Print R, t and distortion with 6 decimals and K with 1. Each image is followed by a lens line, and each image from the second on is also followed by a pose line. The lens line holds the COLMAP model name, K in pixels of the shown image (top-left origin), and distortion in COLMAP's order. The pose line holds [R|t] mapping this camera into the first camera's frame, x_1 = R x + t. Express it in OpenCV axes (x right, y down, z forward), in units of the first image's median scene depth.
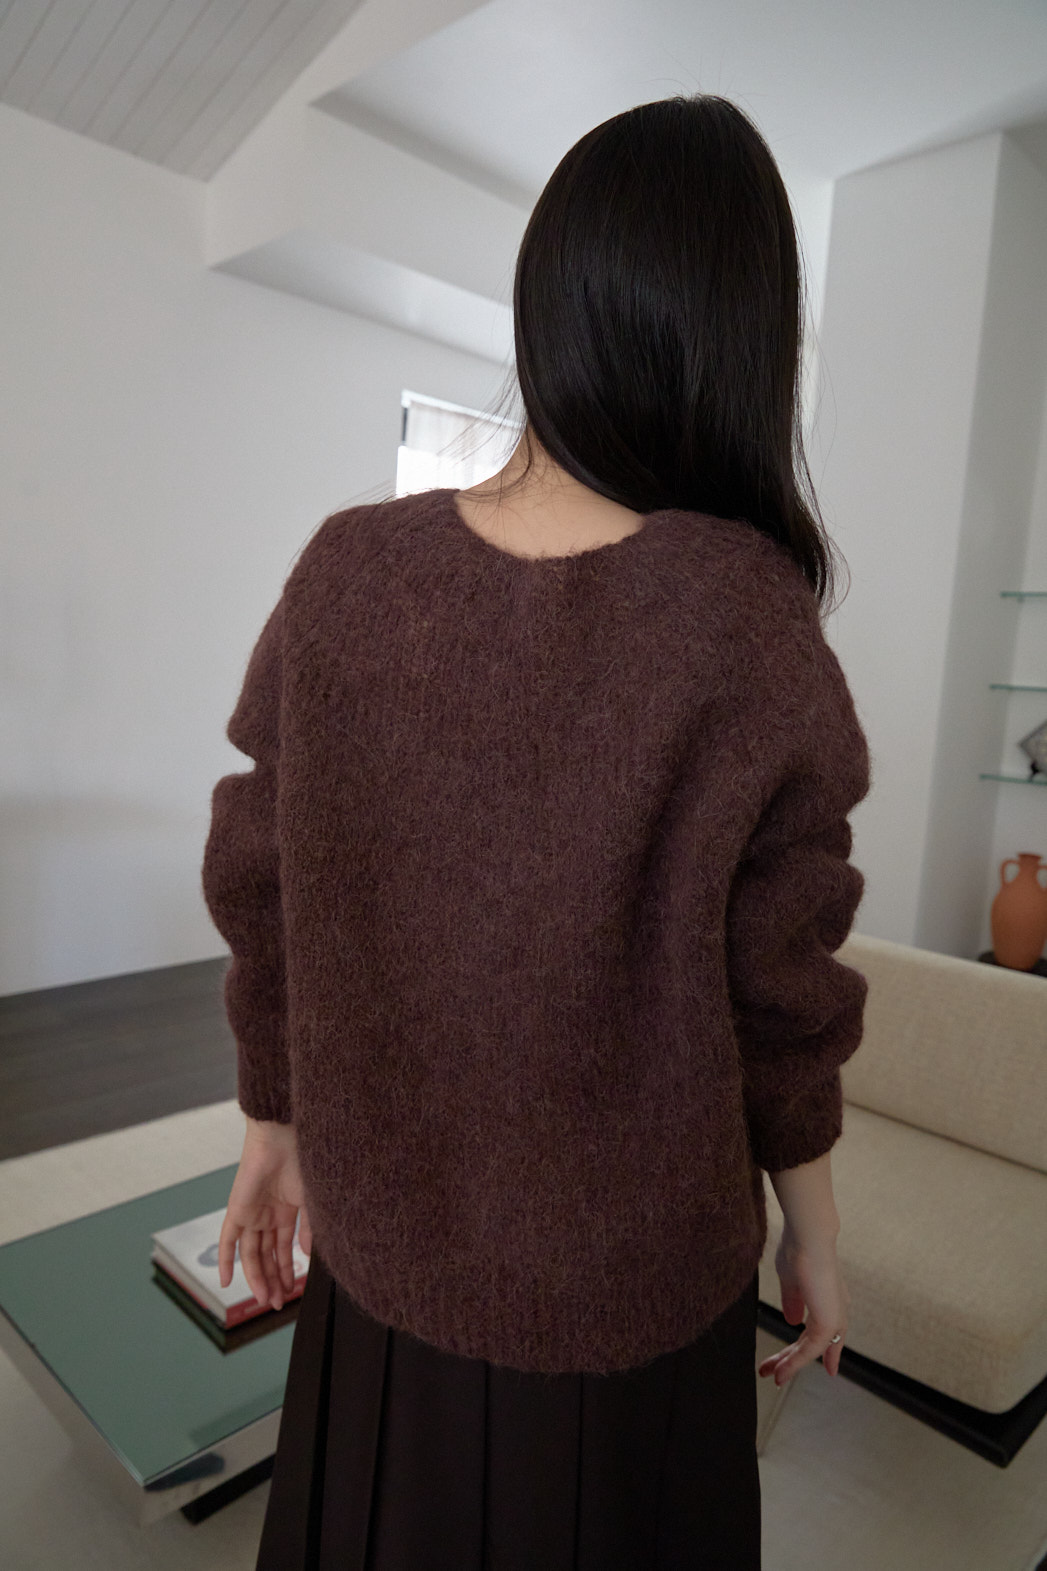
lens RADIAL K [[1061.2, 0, 524.0], [0, 1061.2, 786.7], [0, 0, 1]] dist [0.000797, -0.002033]
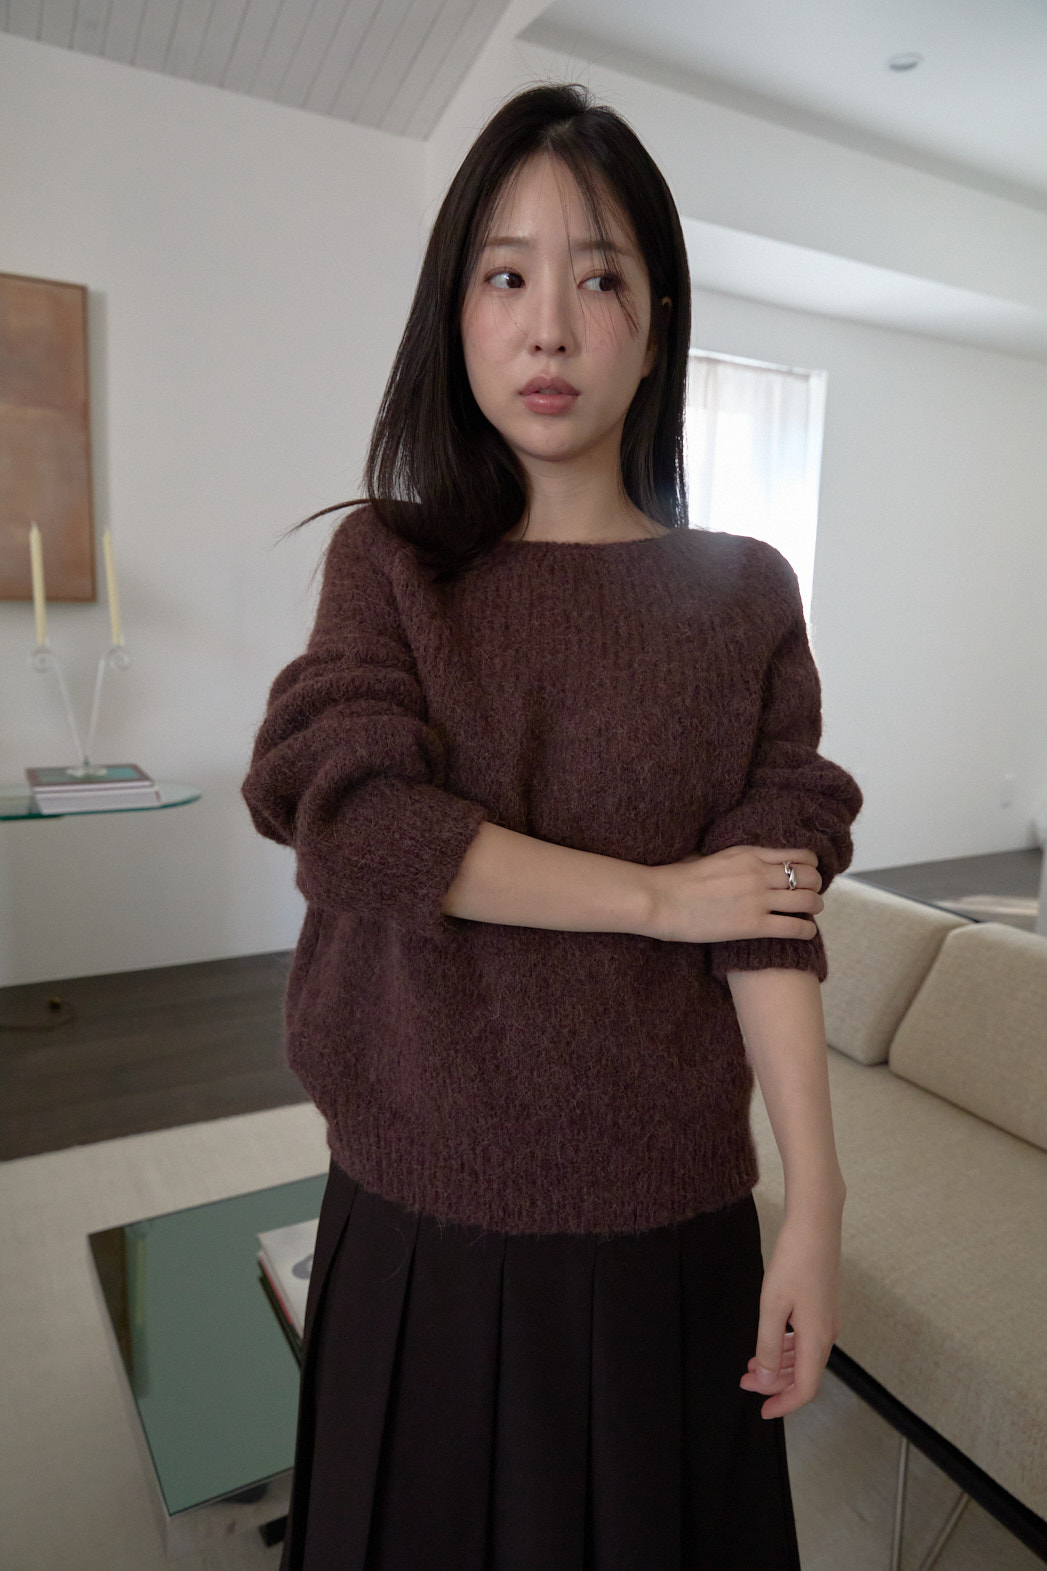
lens RADIAL K [[1061.2, 0, 524.0], [0, 1061.2, 786.7], [0, 0, 1]] dist [0.000797, -0.002033]
pose [[0.960910, 0.018175, -0.276264, 0.076216], [-0.008249, 0.999279, 0.037052, -0.014168], [0.276739, -0.033324, 0.960367, 0.075777]]
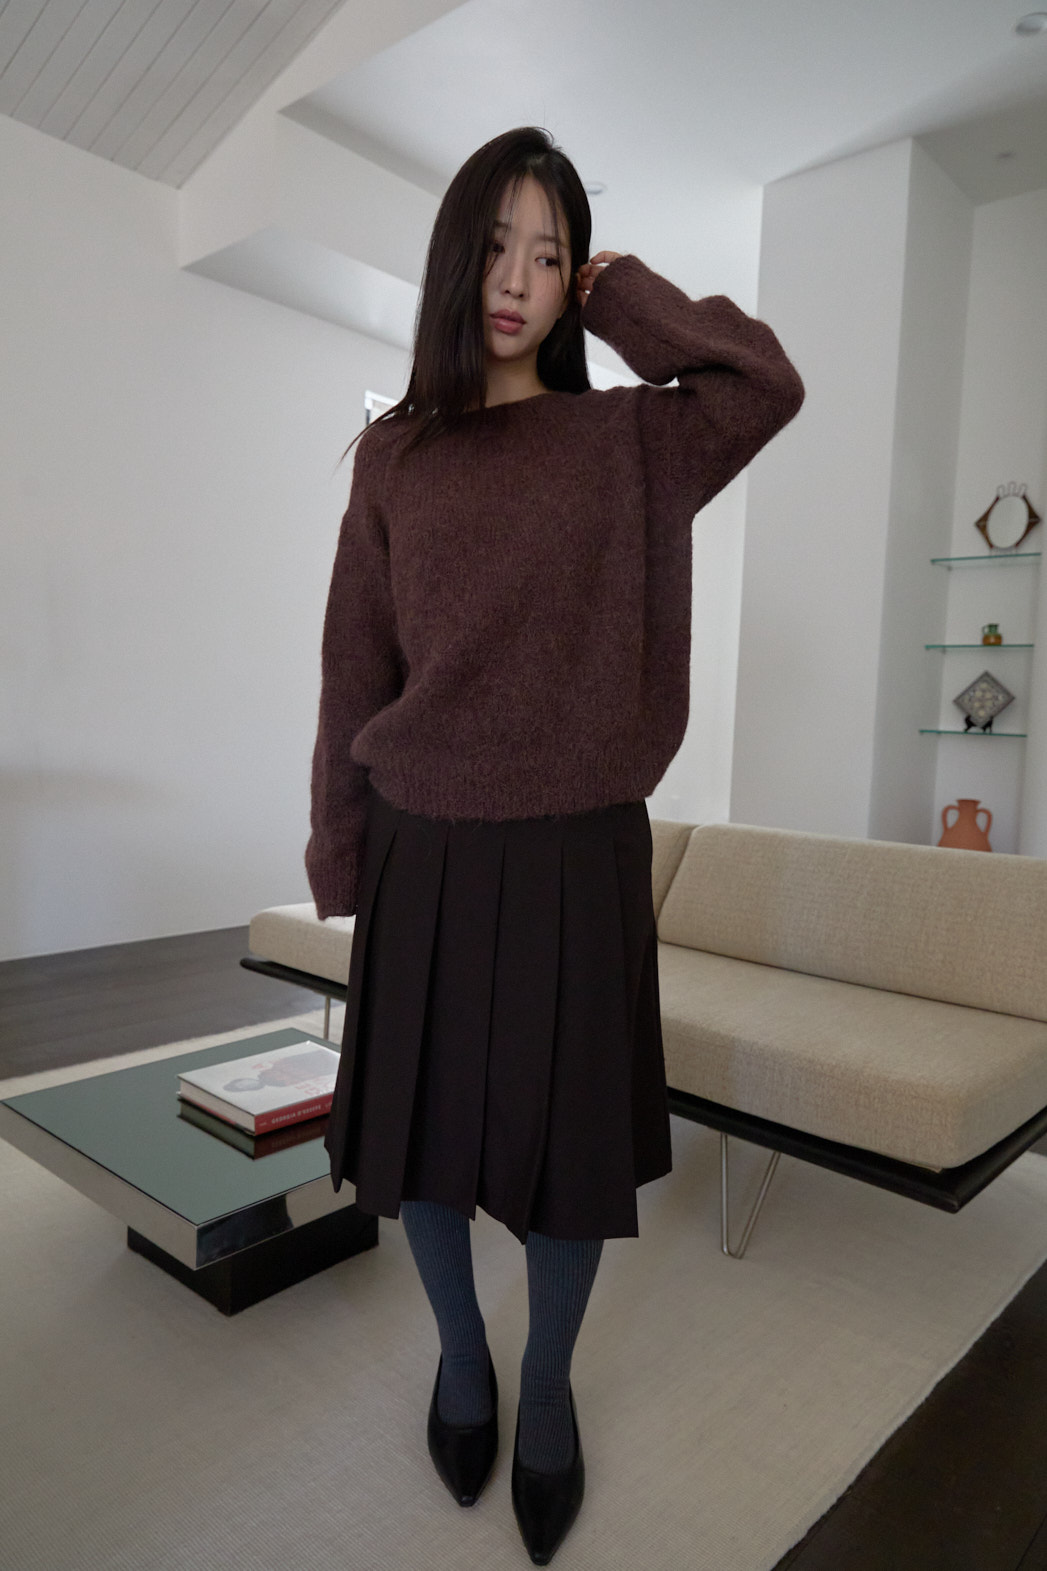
lens RADIAL K [[1075.0, 0, 523.5], [0, 1075.0, 785.5], [0, 0, 1]] dist [0.004836, -0.002125]
pose [[0.998589, -0.025100, 0.046792, -0.022248], [0.027501, 0.998300, -0.051388, 0.101503], [-0.045423, 0.052603, 0.997582, -0.065275]]
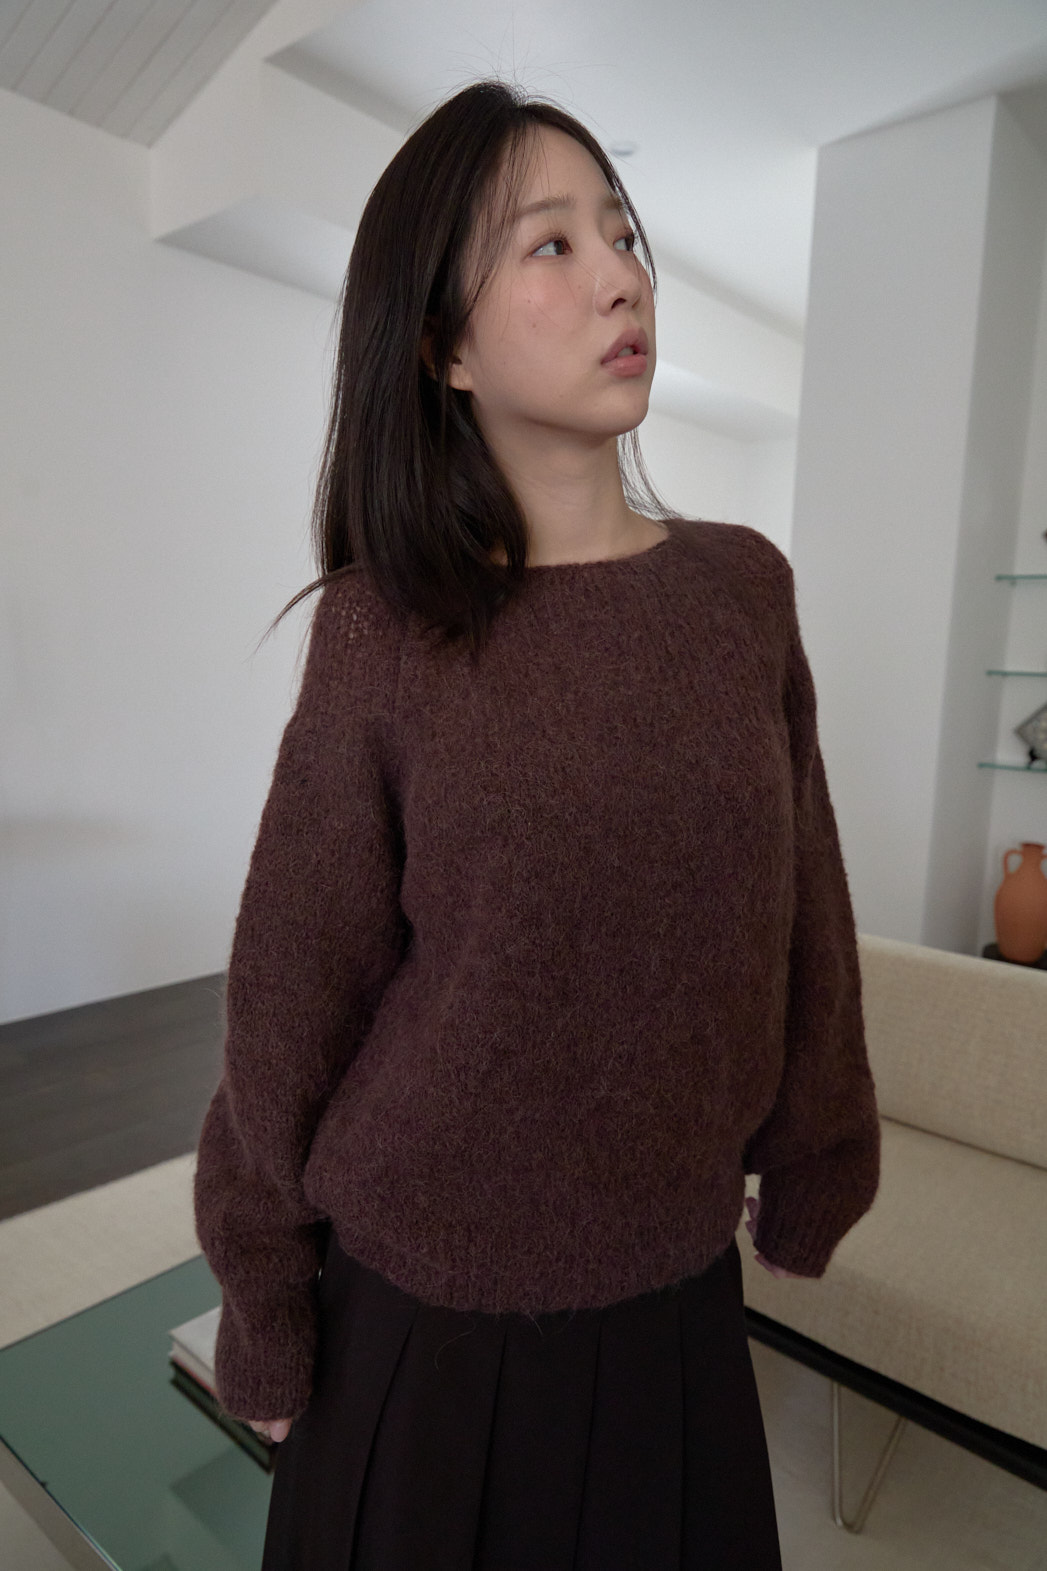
lens RADIAL K [[1061.2, 0, 524.0], [0, 1061.2, 786.7], [0, 0, 1]] dist [0.000797, -0.002033]
pose [[0.997684, -0.030956, 0.060572, -0.051771], [0.030543, 0.999504, 0.007735, -0.011609], [-0.060781, -0.005867, 0.998134, 0.060649]]
